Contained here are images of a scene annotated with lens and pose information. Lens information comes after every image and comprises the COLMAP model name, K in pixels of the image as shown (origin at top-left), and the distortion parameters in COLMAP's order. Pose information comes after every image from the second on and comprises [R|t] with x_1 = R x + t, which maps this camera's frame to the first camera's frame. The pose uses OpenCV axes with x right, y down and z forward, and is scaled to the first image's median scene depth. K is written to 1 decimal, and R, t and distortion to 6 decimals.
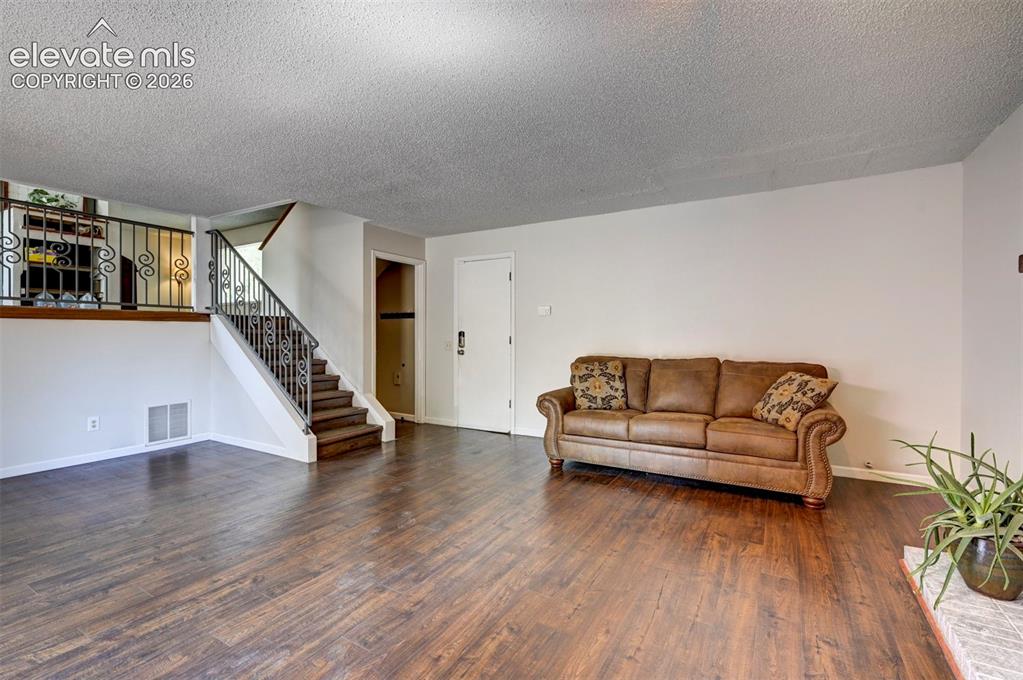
lens RADIAL K [[460.8, 0, 516.4], [0, 460.8, 333.8], [0, 0, 1]] dist [0.004866, 0.000281]
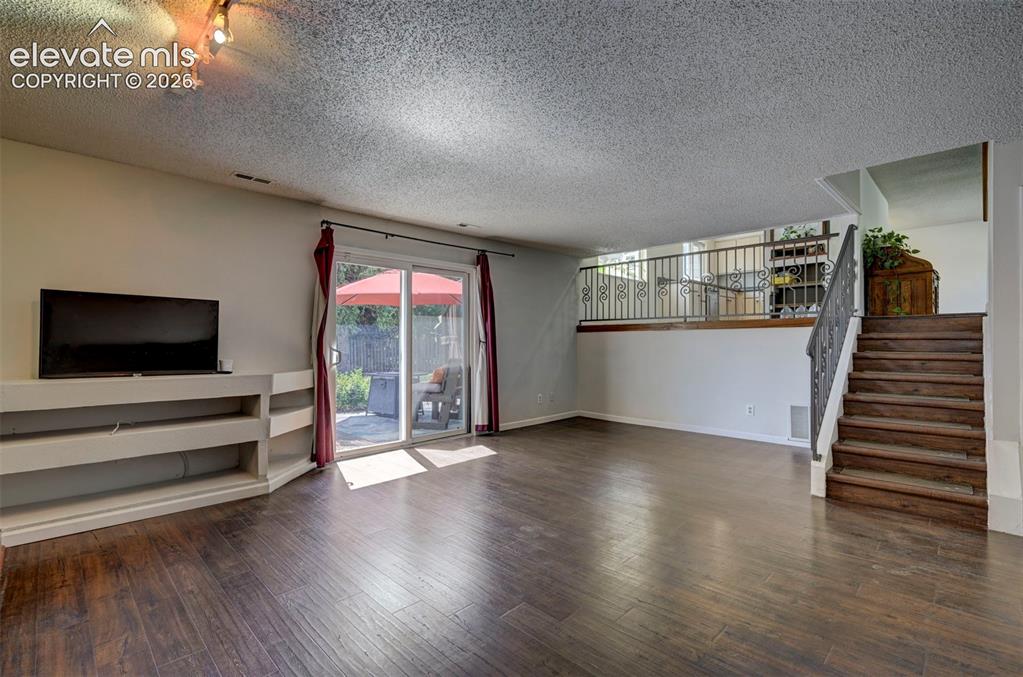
lens RADIAL K [[466.3, 0, 509.5], [0, 466.3, 339.1], [0, 0, 1]] dist [0.001199, 0.000085]
pose [[-0.259019, -0.003383, -0.965866, 0.431698], [0.001533, 0.999991, -0.003914, 0.003503], [0.965871, -0.002495, -0.259012, 0.608938]]
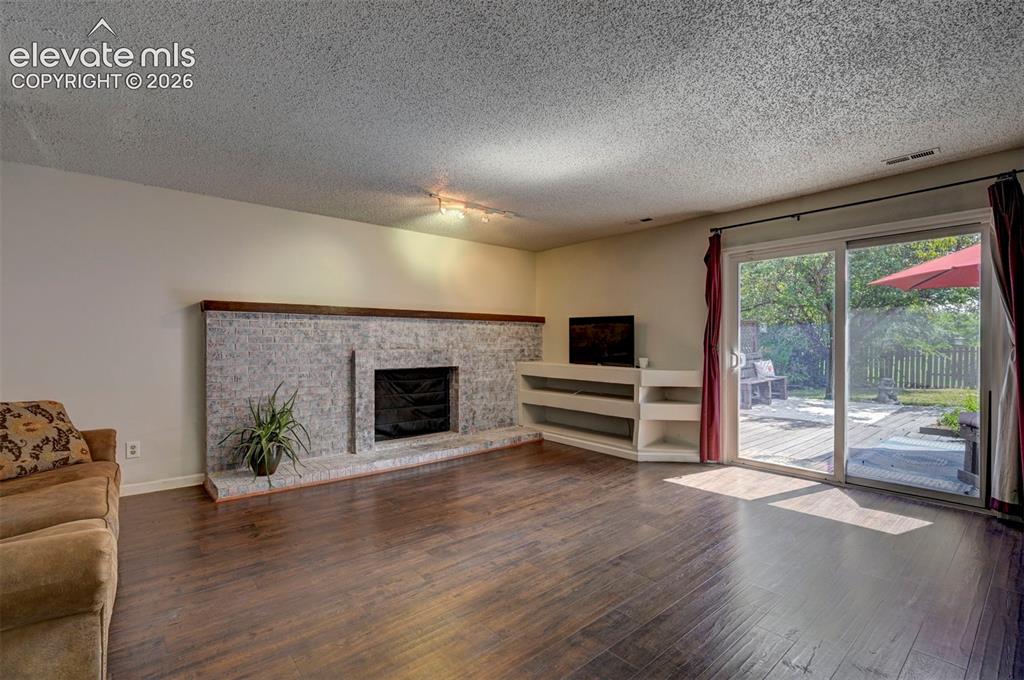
lens RADIAL K [[461.2, 0, 514.7], [0, 461.2, 347.7], [0, 0, 1]] dist [0.004866, 0.000281]
pose [[-0.944769, -0.000711, 0.327736, -0.269040], [0.003384, 0.999923, 0.011922, -0.002953], [-0.327719, 0.012373, -0.944694, 1.039511]]
